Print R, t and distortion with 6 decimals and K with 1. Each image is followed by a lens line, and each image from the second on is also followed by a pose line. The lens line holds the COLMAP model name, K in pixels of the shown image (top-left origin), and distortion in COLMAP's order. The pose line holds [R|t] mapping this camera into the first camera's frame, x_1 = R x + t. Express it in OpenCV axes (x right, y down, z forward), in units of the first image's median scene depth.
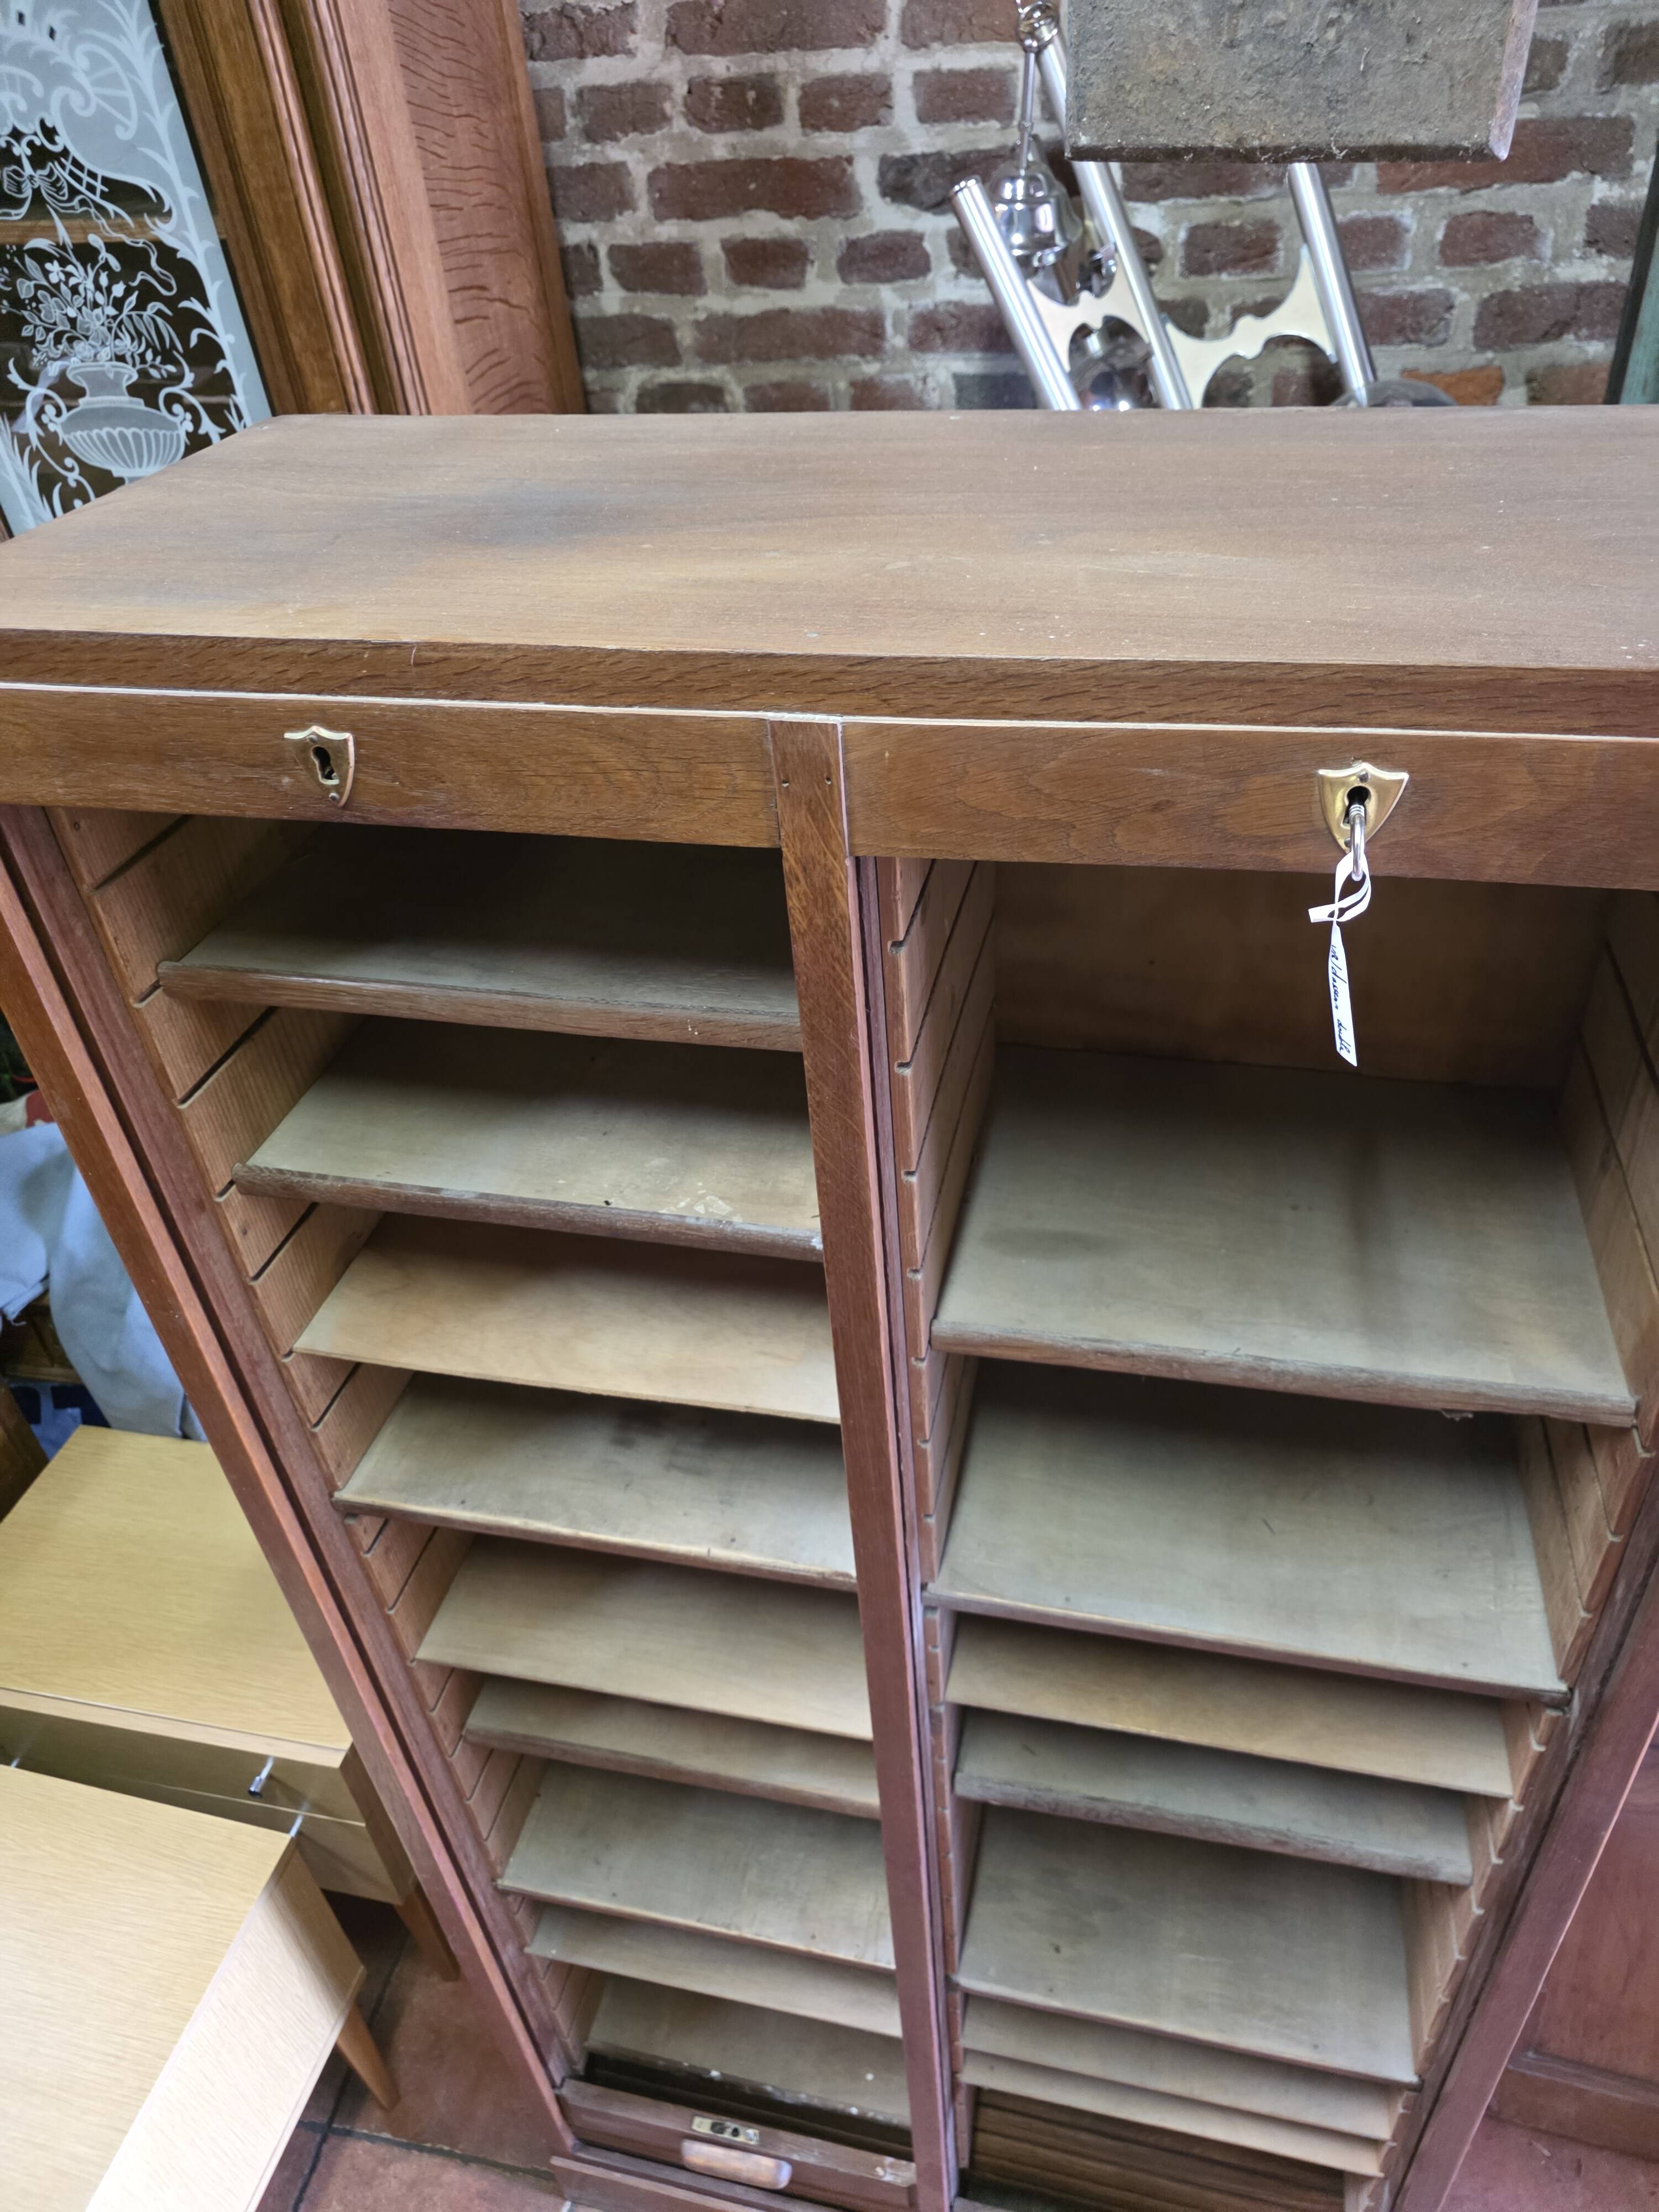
lens RADIAL K [[1500.9, 0, 855.4], [0, 1500.9, 1096.0], [0, 0, 1]] dist [0.023099, -0.016759]
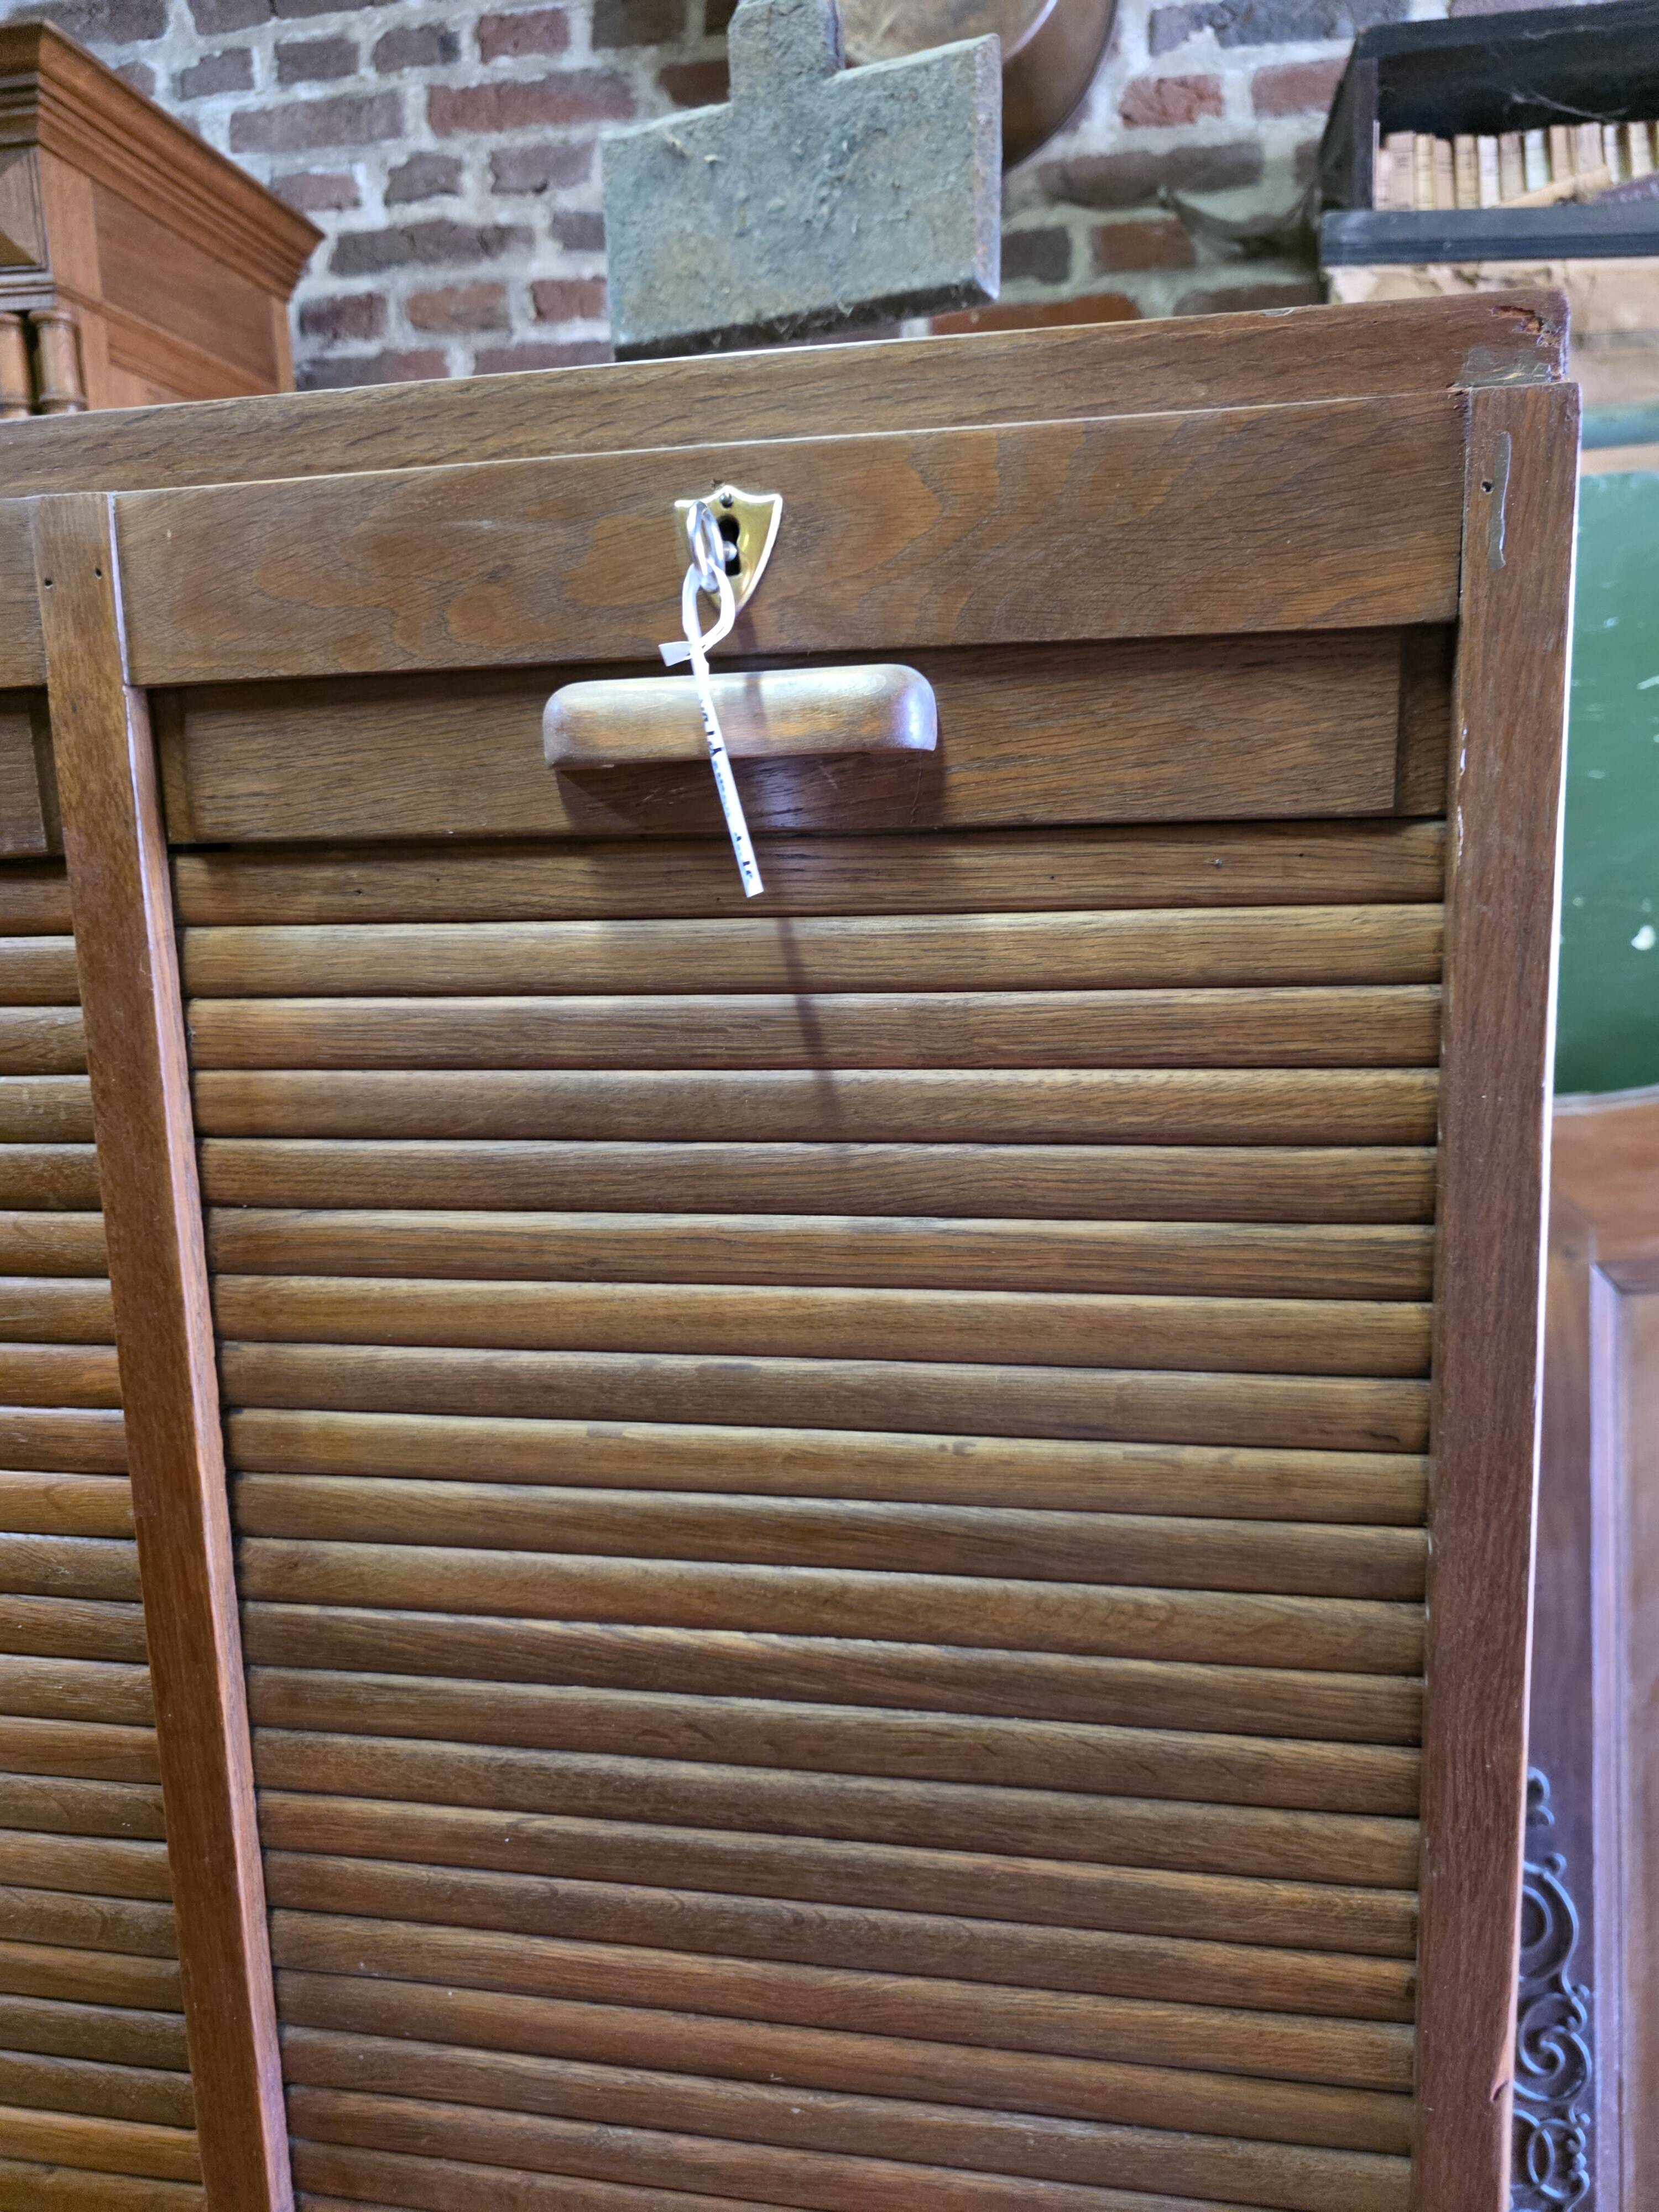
lens RADIAL K [[1509.2, 0, 838.1], [0, 1509.2, 1106.9], [0, 0, 1]] dist [0.018607, -0.016962]
pose [[0.998862, 0.025928, 0.040039, 0.227524], [-0.004010, 0.882044, -0.471151, 0.269153], [-0.047532, 0.470454, 0.881144, 0.275137]]
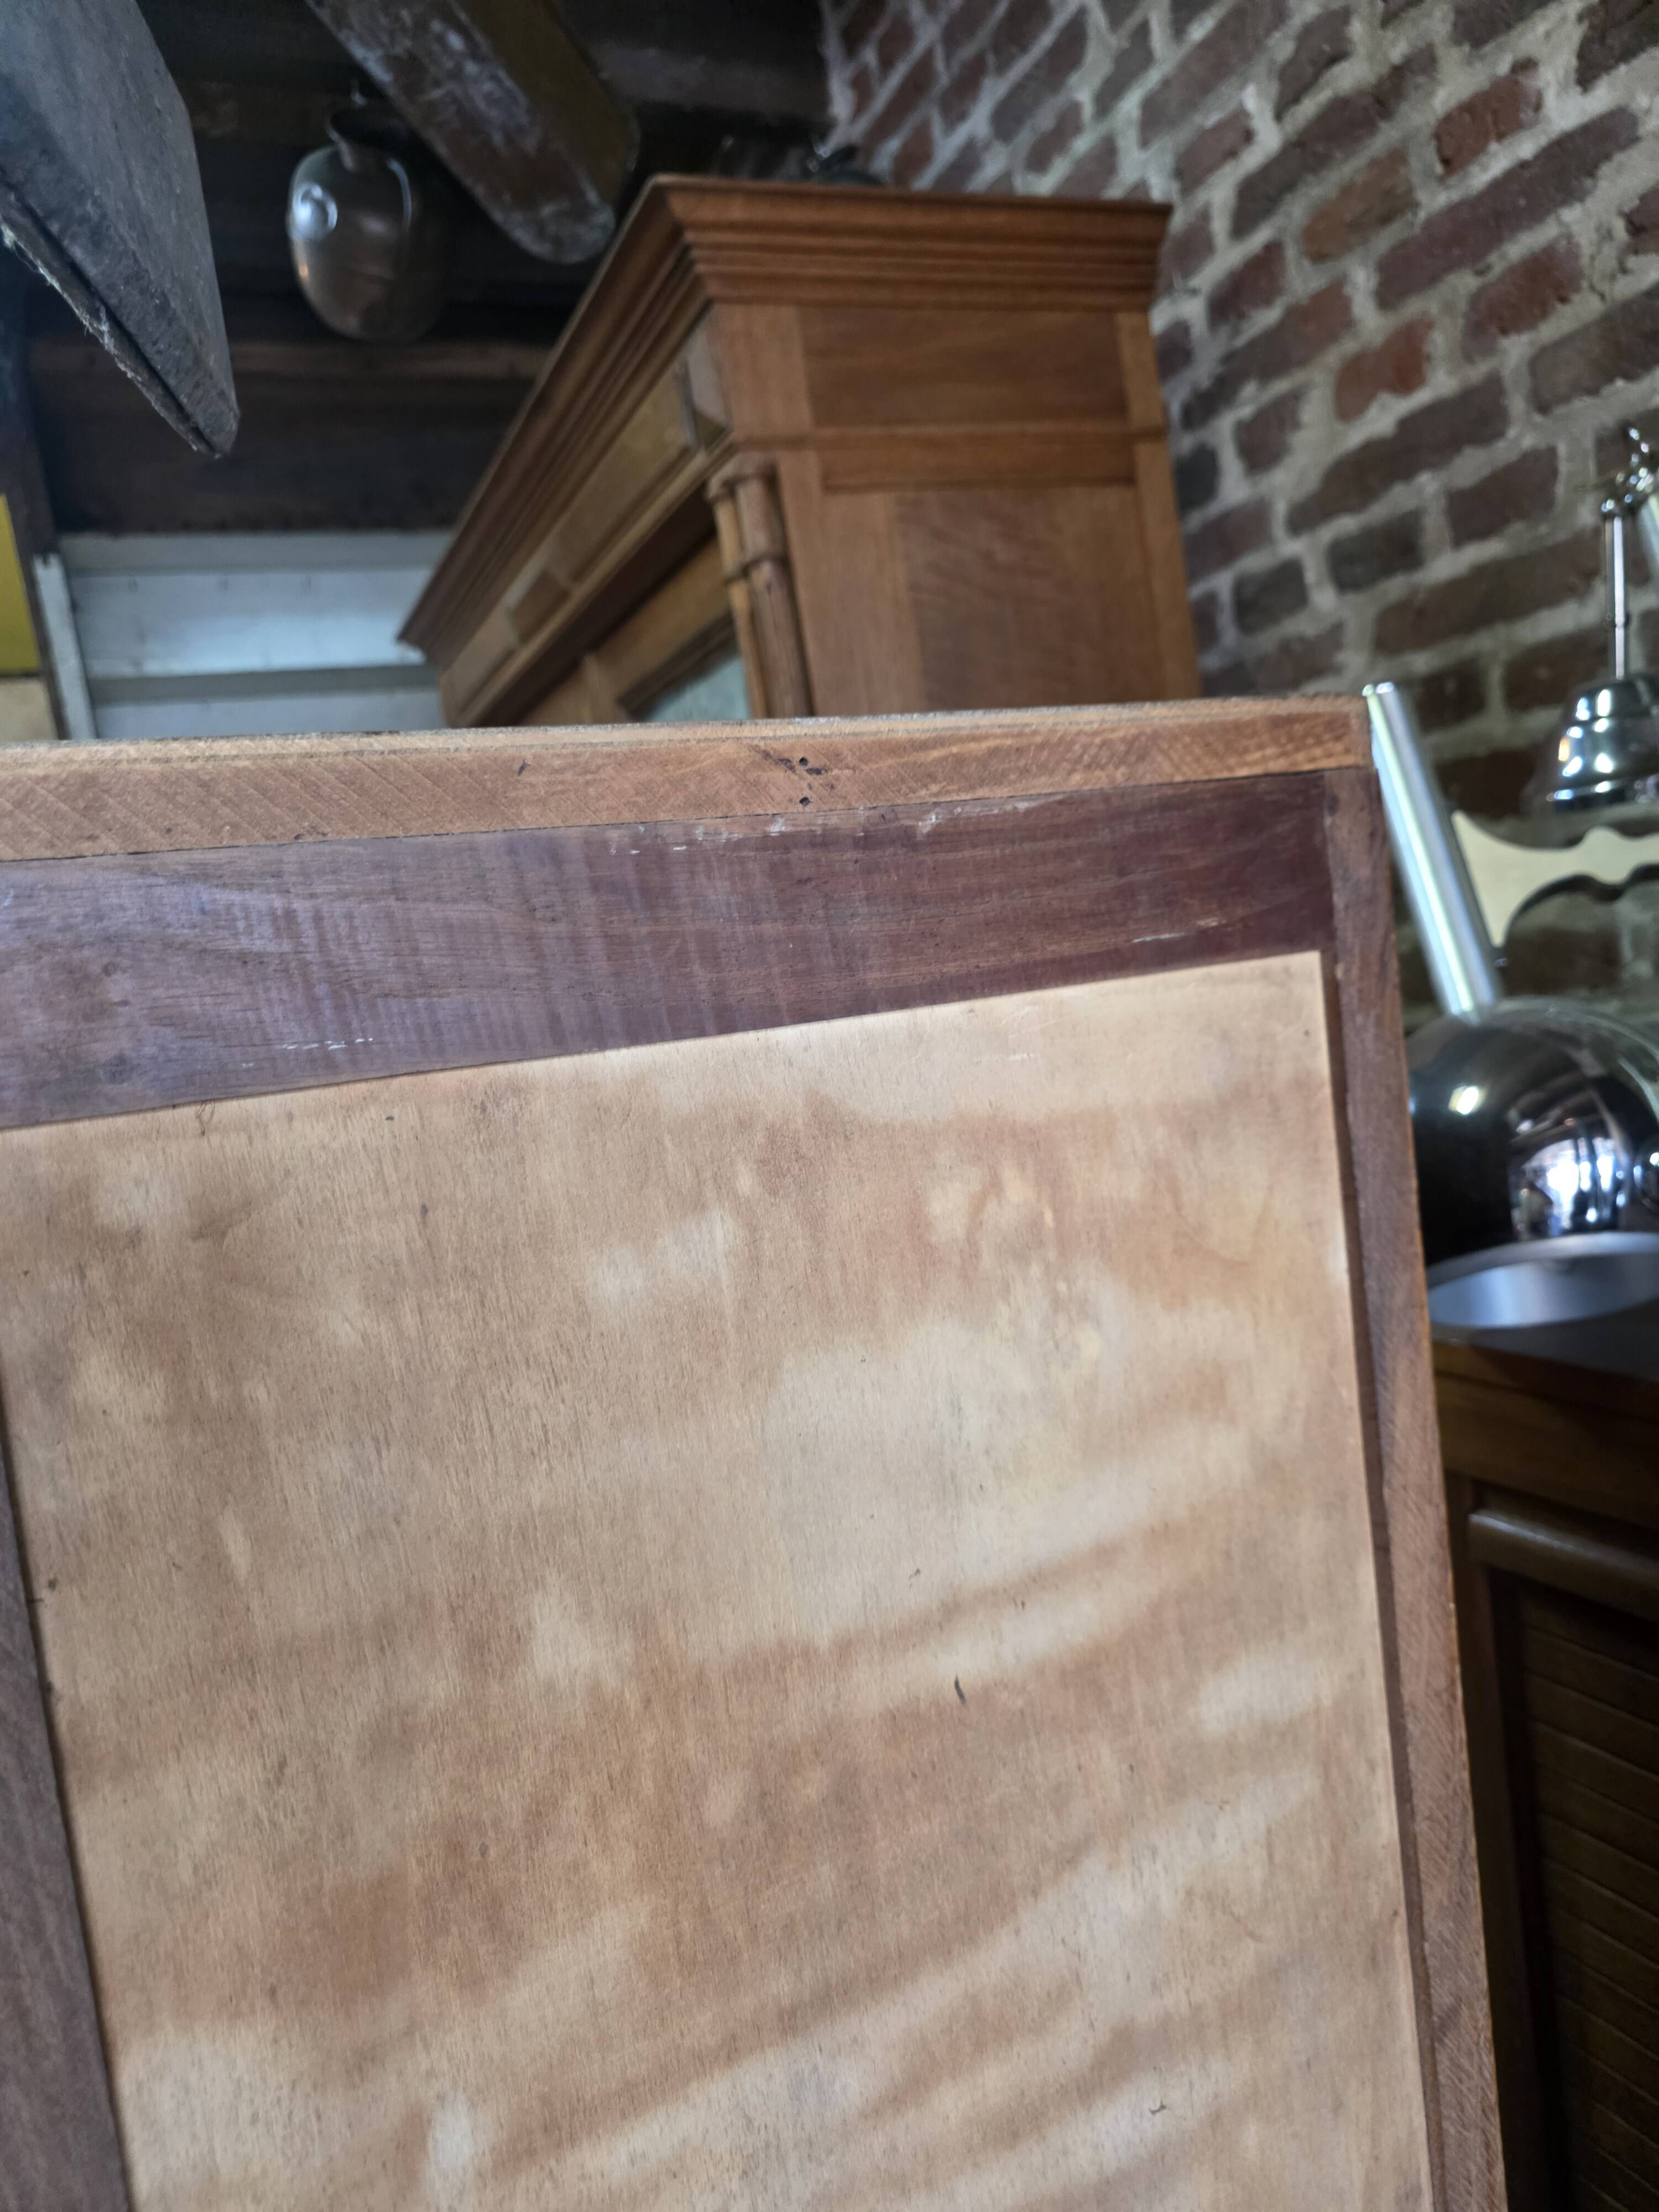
lens RADIAL K [[1540.2, 0, 829.5], [0, 1540.2, 1106.0], [0, 0, 1]] dist [0.001753, -0.012587]
pose [[0.572676, 0.043820, -0.818610, 0.706186], [-0.411366, 0.879108, -0.240722, -0.281403], [0.709098, 0.474604, 0.521470, 0.836050]]
